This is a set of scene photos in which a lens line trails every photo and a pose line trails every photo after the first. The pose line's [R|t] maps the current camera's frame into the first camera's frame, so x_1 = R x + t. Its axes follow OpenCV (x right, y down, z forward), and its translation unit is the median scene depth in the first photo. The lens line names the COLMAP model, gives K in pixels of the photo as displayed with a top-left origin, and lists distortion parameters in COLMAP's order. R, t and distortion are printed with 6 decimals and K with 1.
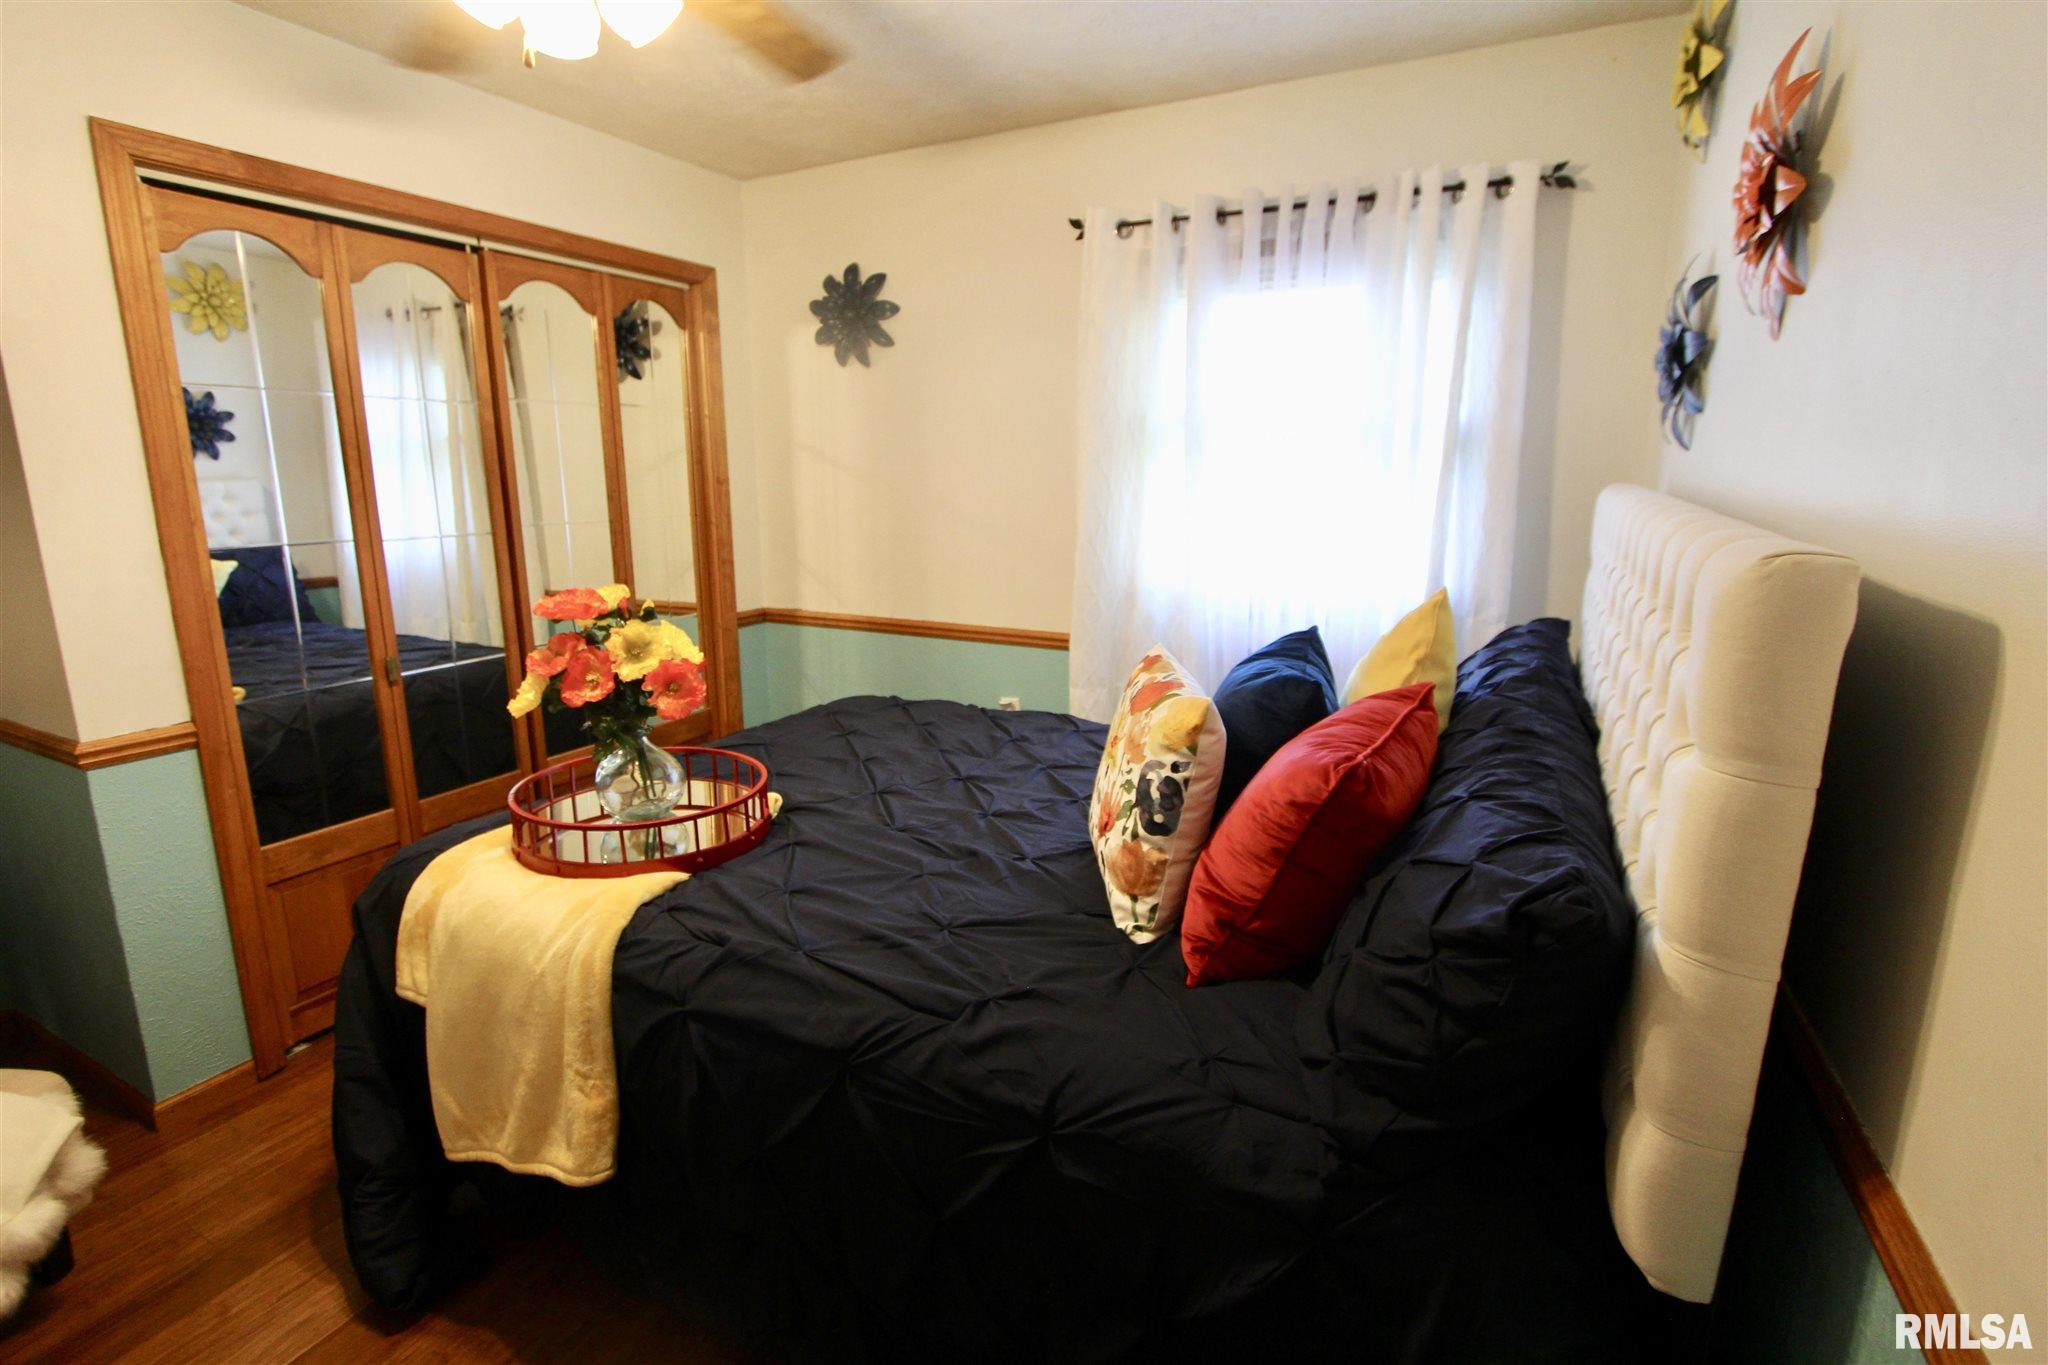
lens RADIAL K [[939.0, 0, 1025.5], [0, 939.0, 652.4], [0, 0, 1]] dist [-0.019357, 0.003844]
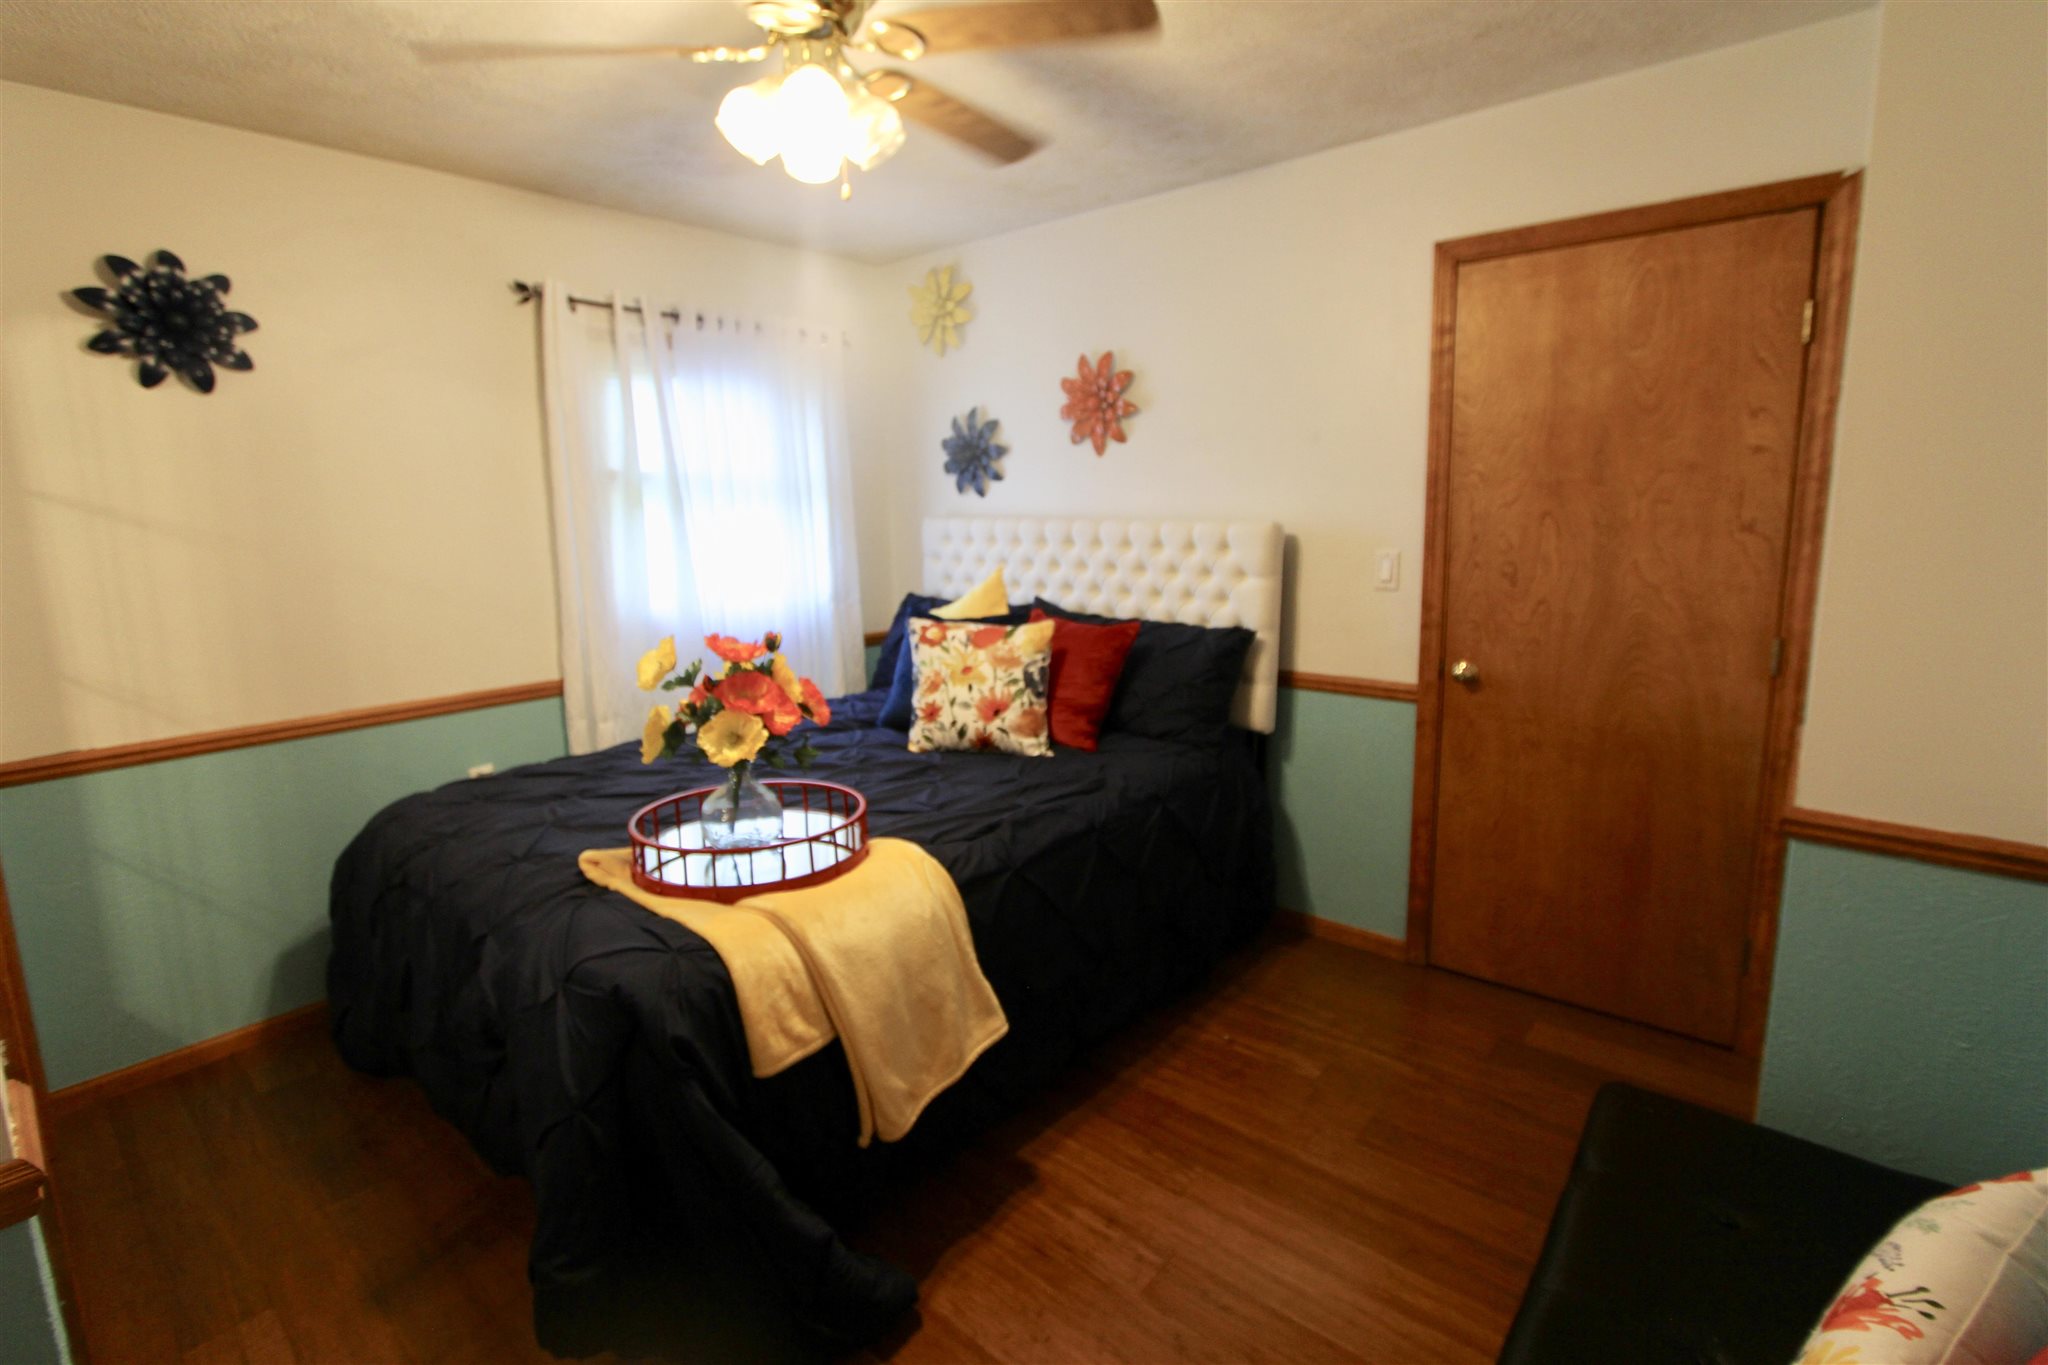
lens RADIAL K [[939.0, 0, 1025.5], [0, 939.0, 652.4], [0, 0, 1]] dist [-0.019357, 0.003844]
pose [[0.243269, -0.155106, 0.957477, -0.893291], [0.208373, 0.972441, 0.104588, -0.054328], [-0.947312, 0.174070, 0.268884, 0.264697]]
